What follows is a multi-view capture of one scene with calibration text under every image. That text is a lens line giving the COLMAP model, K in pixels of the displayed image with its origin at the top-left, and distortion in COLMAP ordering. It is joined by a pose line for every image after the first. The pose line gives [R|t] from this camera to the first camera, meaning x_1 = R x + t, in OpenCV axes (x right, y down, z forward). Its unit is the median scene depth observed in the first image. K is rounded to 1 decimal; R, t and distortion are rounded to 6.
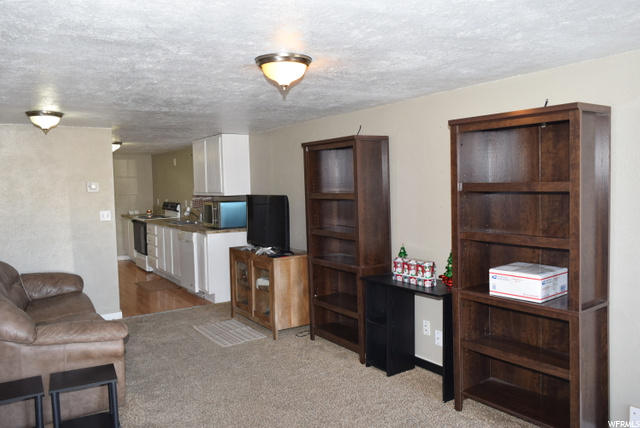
lens RADIAL K [[490.9, 0, 314.9], [0, 490.9, 212.5], [0, 0, 1]] dist [-0.016501, -0.002049]
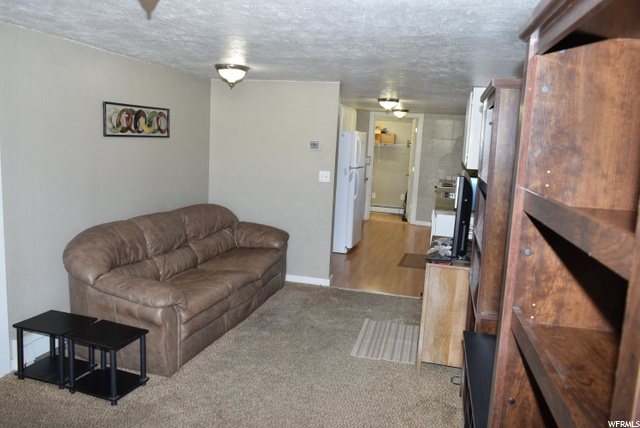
lens RADIAL K [[490.9, 0, 314.9], [0, 490.9, 212.5], [0, 0, 1]] dist [-0.016501, -0.002049]
pose [[0.665058, 0.164296, -0.728495, 0.307814], [-0.109980, 0.986411, 0.122060, -0.045321], [0.738649, -0.001057, 0.674089, 0.406488]]
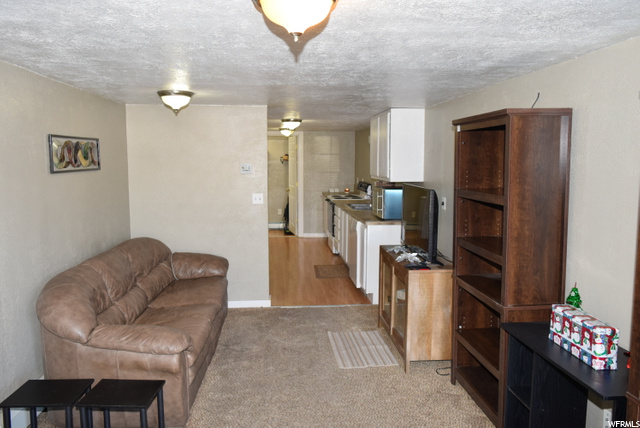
lens RADIAL K [[490.9, 0, 314.9], [0, 490.9, 212.5], [0, 0, 1]] dist [-0.016501, -0.002049]
pose [[0.876965, 0.073905, -0.474836, 0.146504], [-0.048119, 0.996642, 0.066251, -0.041540], [0.478138, -0.035252, 0.877577, 0.250891]]
